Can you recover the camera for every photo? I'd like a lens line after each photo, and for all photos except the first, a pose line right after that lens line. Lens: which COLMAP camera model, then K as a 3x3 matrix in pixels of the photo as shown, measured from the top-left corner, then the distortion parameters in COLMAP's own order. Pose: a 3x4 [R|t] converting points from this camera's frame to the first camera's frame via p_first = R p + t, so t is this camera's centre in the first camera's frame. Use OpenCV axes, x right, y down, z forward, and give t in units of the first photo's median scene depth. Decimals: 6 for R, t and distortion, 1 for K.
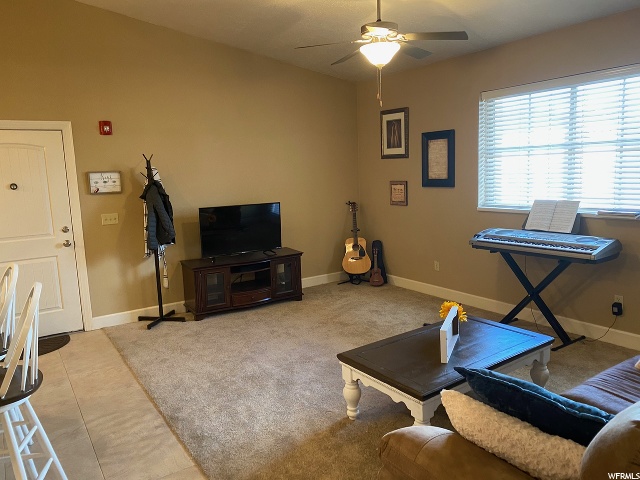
lens RADIAL K [[482.2, 0, 301.0], [0, 482.2, 241.0], [0, 0, 1]] dist [0.015673, -0.000539]
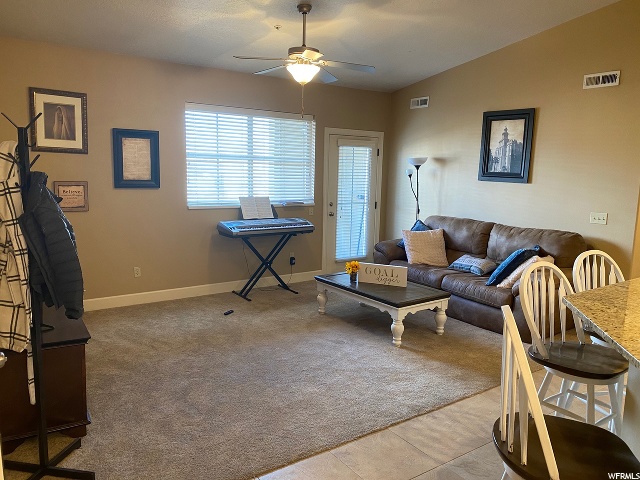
lens RADIAL K [[518.0, 0, 320.0], [0, 518.0, 240.0], [0, 0, 1]] dist [0.004154, -0.002547]
pose [[-0.071153, -0.095701, 0.992864, -0.780788], [0.128909, 0.986157, 0.104293, -0.073806], [-0.989100, 0.135410, -0.057832, 0.739837]]
